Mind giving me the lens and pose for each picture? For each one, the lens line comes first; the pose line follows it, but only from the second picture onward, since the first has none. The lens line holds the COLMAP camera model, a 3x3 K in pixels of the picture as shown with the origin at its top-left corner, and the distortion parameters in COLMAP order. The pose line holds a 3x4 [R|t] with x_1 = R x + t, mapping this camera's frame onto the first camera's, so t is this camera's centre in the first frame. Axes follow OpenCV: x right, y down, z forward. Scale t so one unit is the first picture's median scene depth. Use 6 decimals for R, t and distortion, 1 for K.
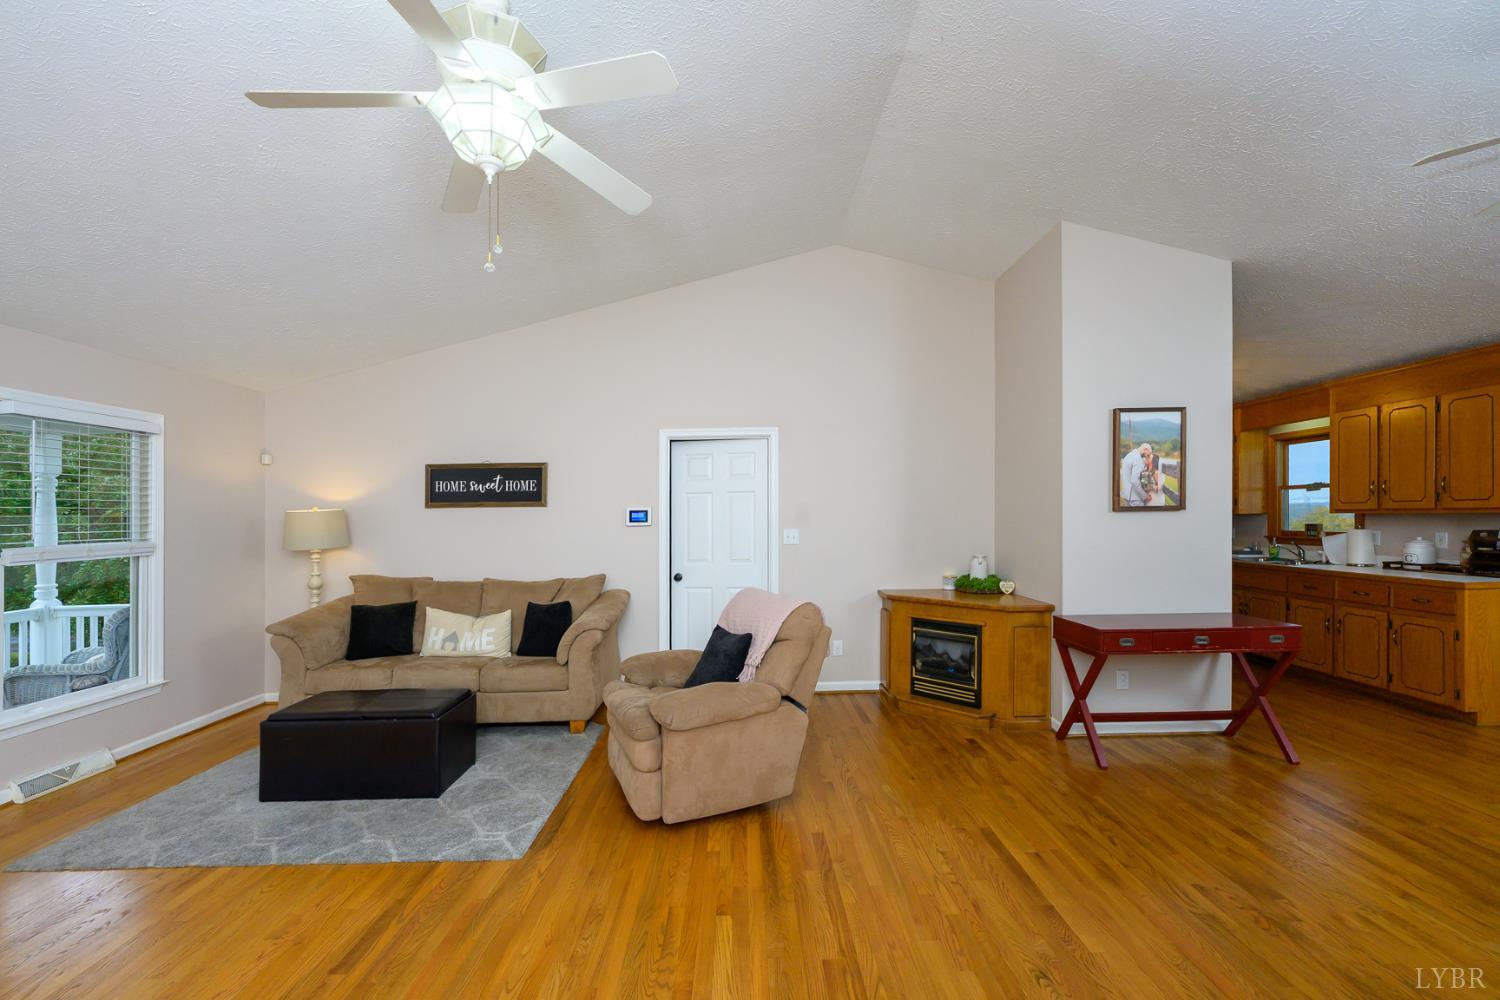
lens RADIAL K [[598.1, 0, 745.5], [0, 598.1, 518.1], [0, 0, 1]] dist [-0.001671, 0.000383]
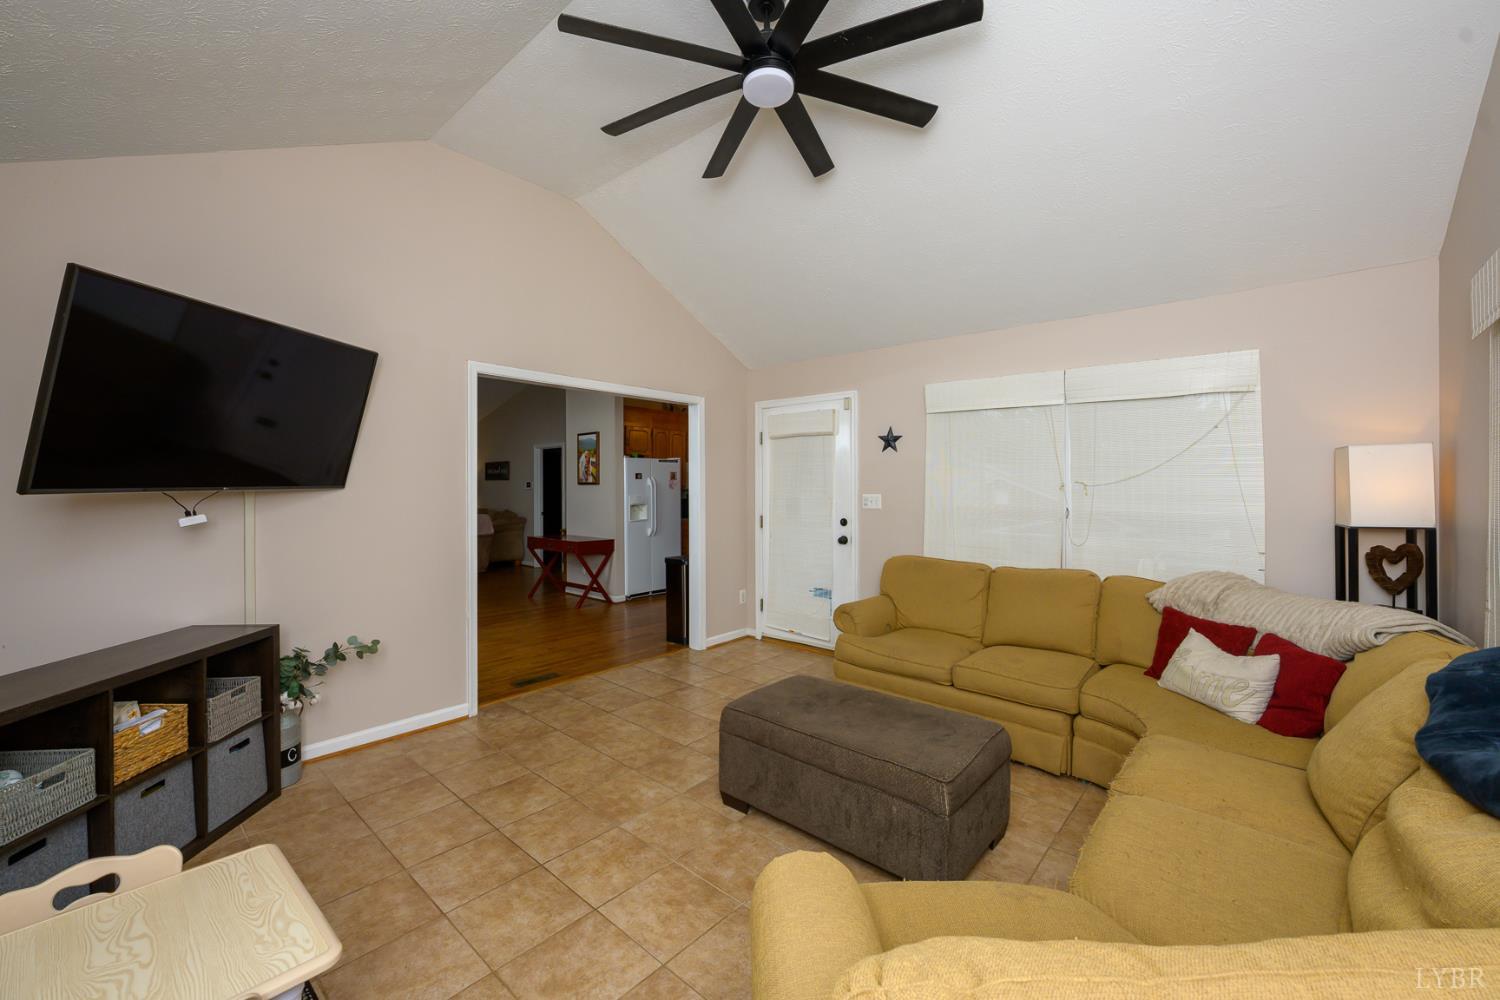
lens RADIAL K [[598.1, 0, 750.3], [0, 598.1, 486.9], [0, 0, 1]] dist [-0.001671, 0.000383]
pose [[0.737470, 0.012279, -0.675269, 2.265624], [-0.004779, 0.999905, 0.012962, -0.030830], [0.675363, -0.006332, 0.737458, -0.091455]]
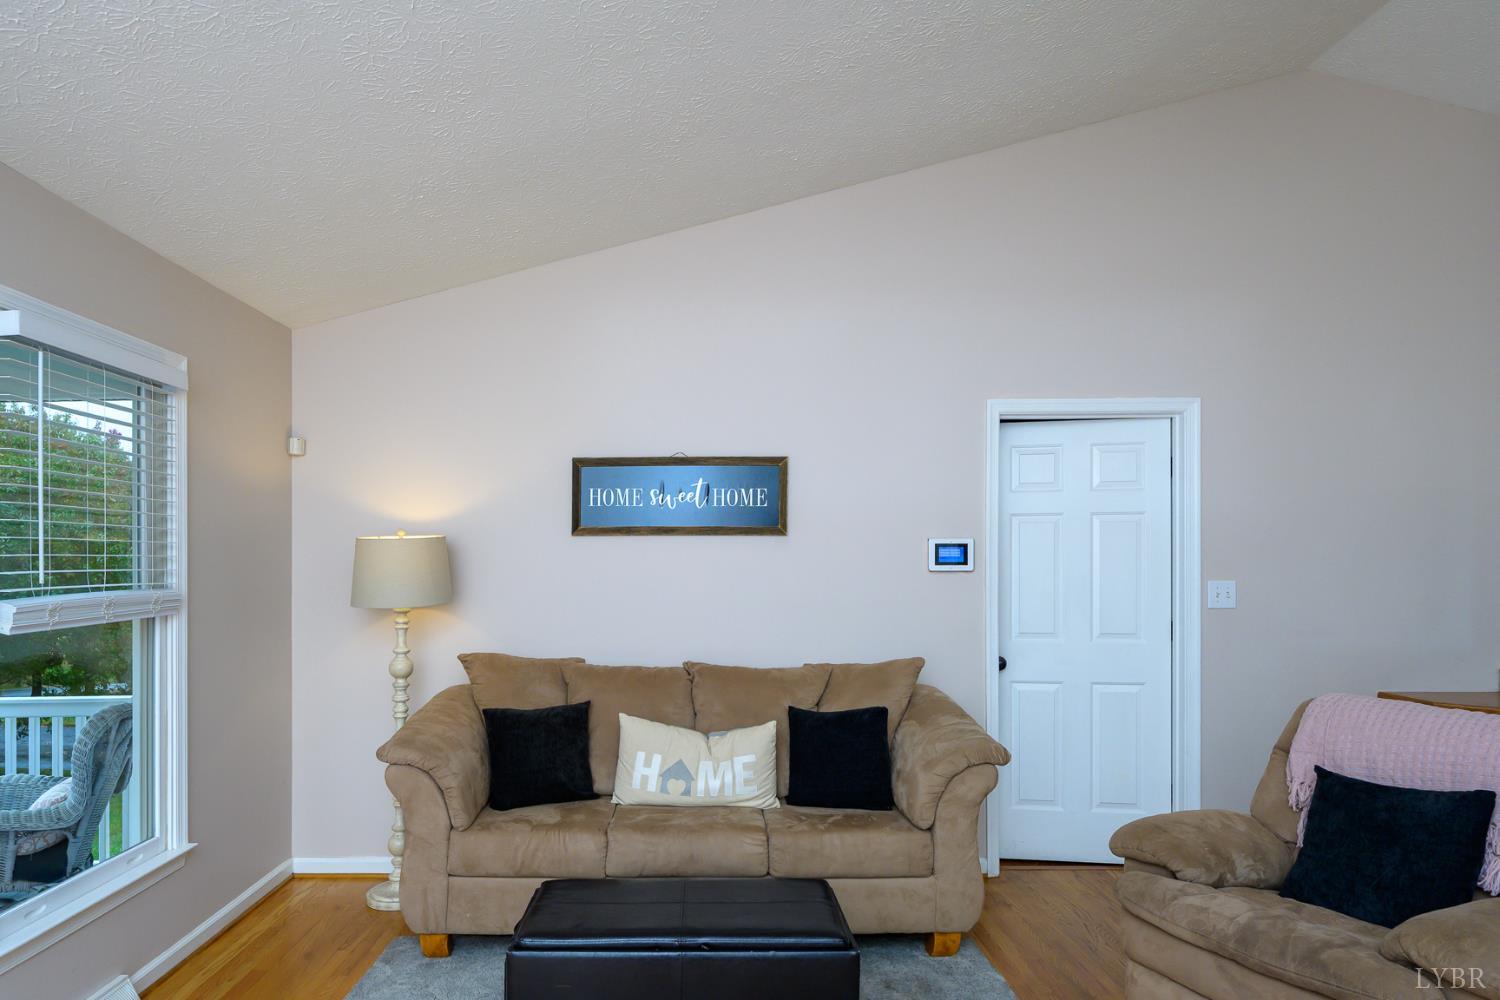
lens RADIAL K [[918.3, 0, 724.6], [0, 918.3, 570.0], [0, 0, 1]] dist [0.007975, 0.003813]
pose [[0.999529, 0.011053, -0.028623, -0.425377], [-0.010813, 0.999905, 0.008531, 0.007720], [0.028714, -0.008217, 0.999554, 0.159196]]
